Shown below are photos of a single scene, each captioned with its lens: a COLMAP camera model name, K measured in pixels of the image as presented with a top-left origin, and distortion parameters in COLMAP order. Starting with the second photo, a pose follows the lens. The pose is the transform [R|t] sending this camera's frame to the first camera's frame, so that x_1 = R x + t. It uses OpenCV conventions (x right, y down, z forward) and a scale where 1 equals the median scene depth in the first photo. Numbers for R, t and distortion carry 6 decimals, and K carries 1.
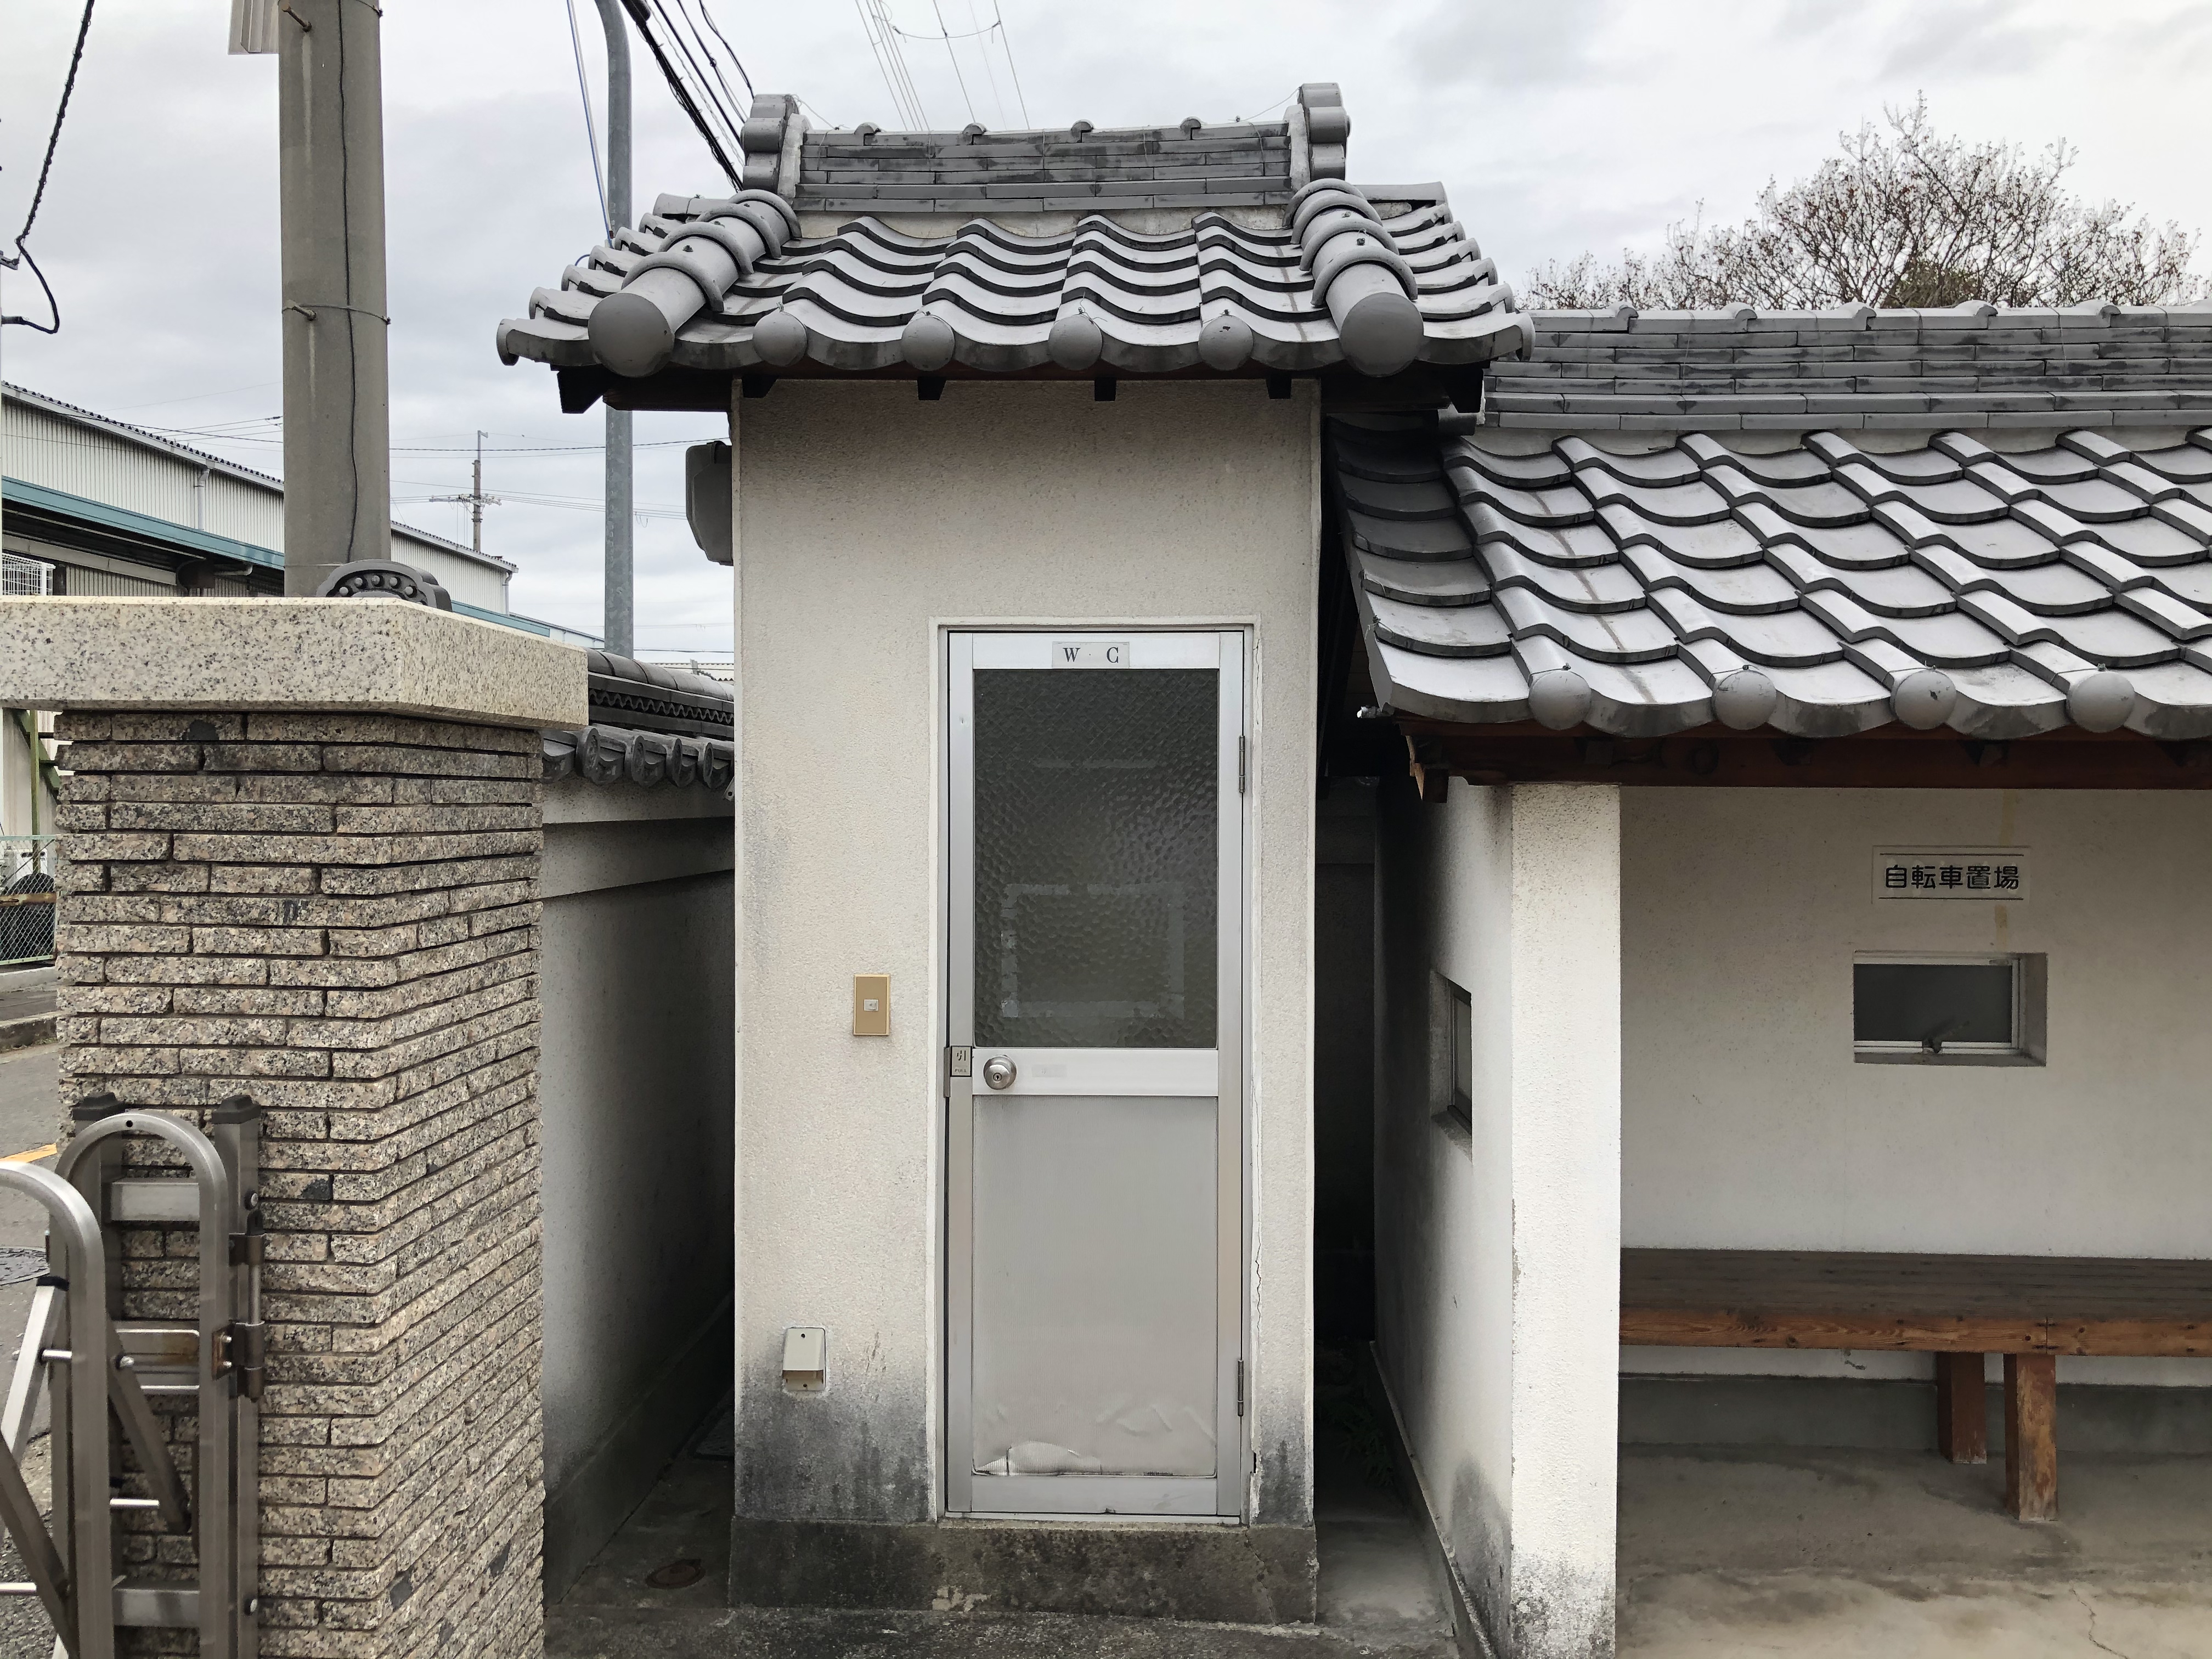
lens RADIAL K [[1808.2, 0, 1112.1], [0, 1808.2, 840.1], [0, 0, 1]] dist [0.019097, 0.004396]
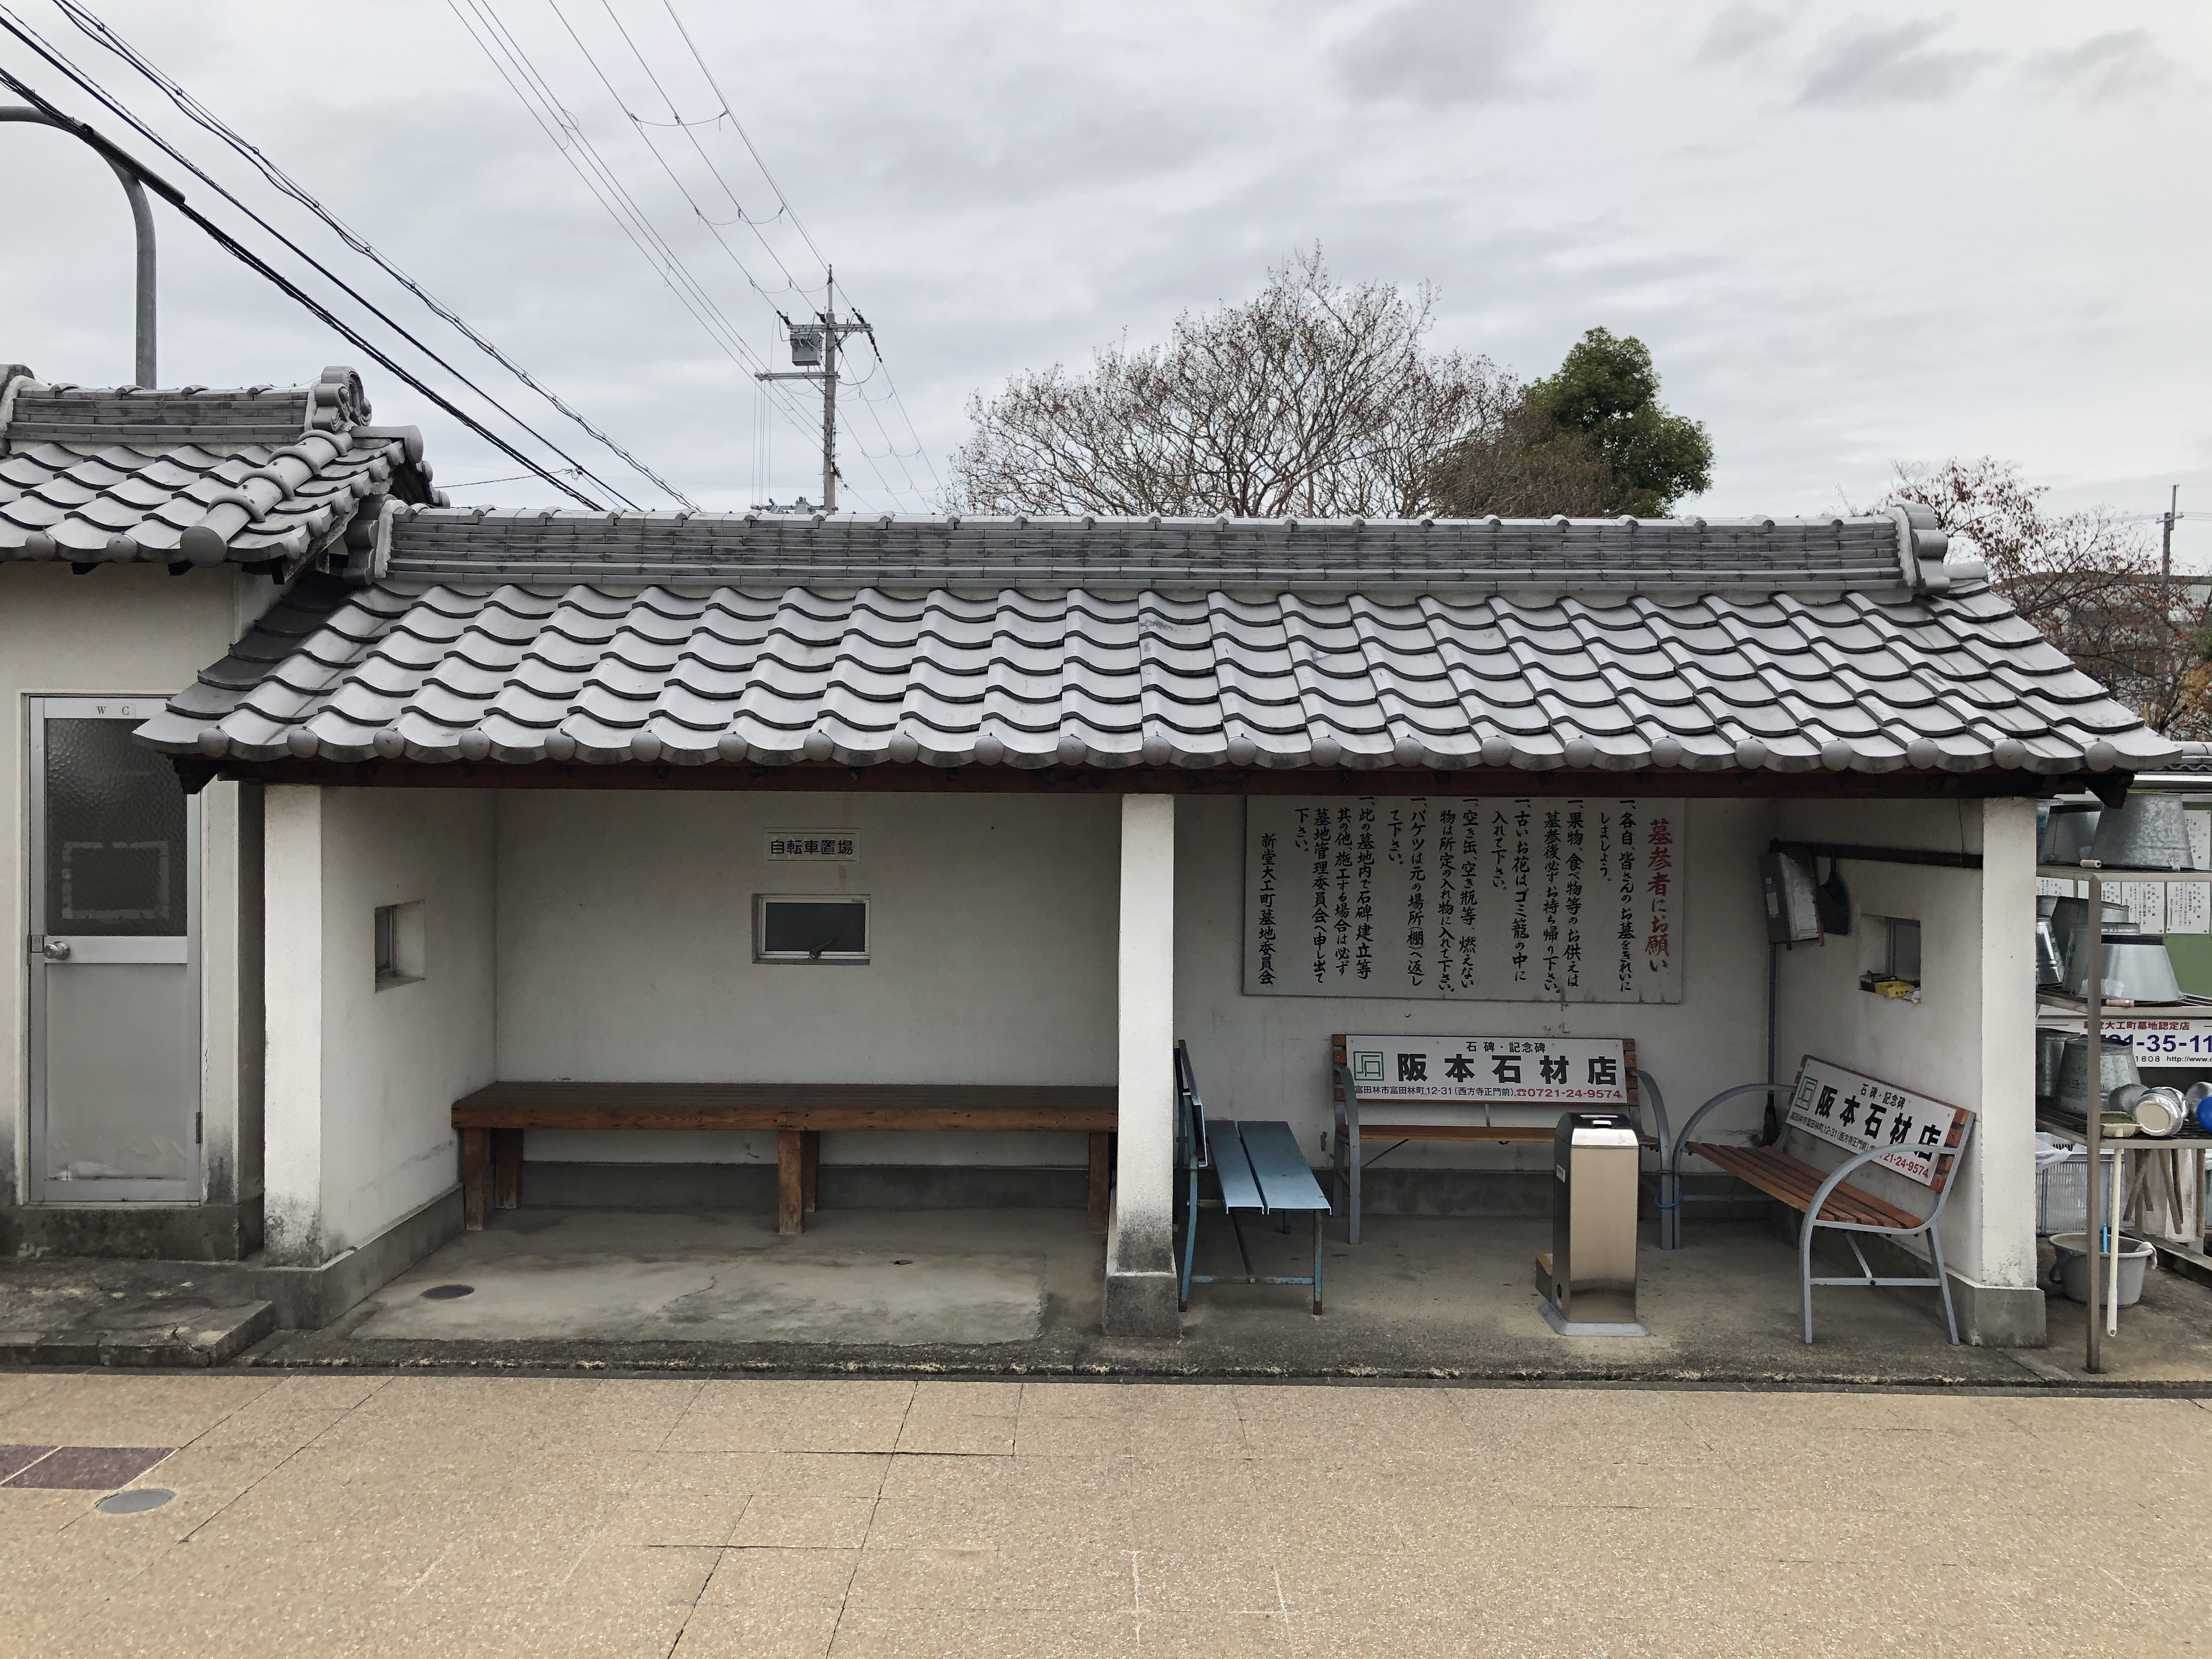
lens RADIAL K [[1808.2, 0, 1095.6], [0, 1808.2, 825.3], [0, 0, 1]] dist [0.019097, 0.004396]
pose [[0.999522, 0.003764, 0.030680, 0.847086], [-0.003392, 0.999921, -0.012137, 0.025157], [-0.030723, 0.012027, 0.999456, -0.761076]]
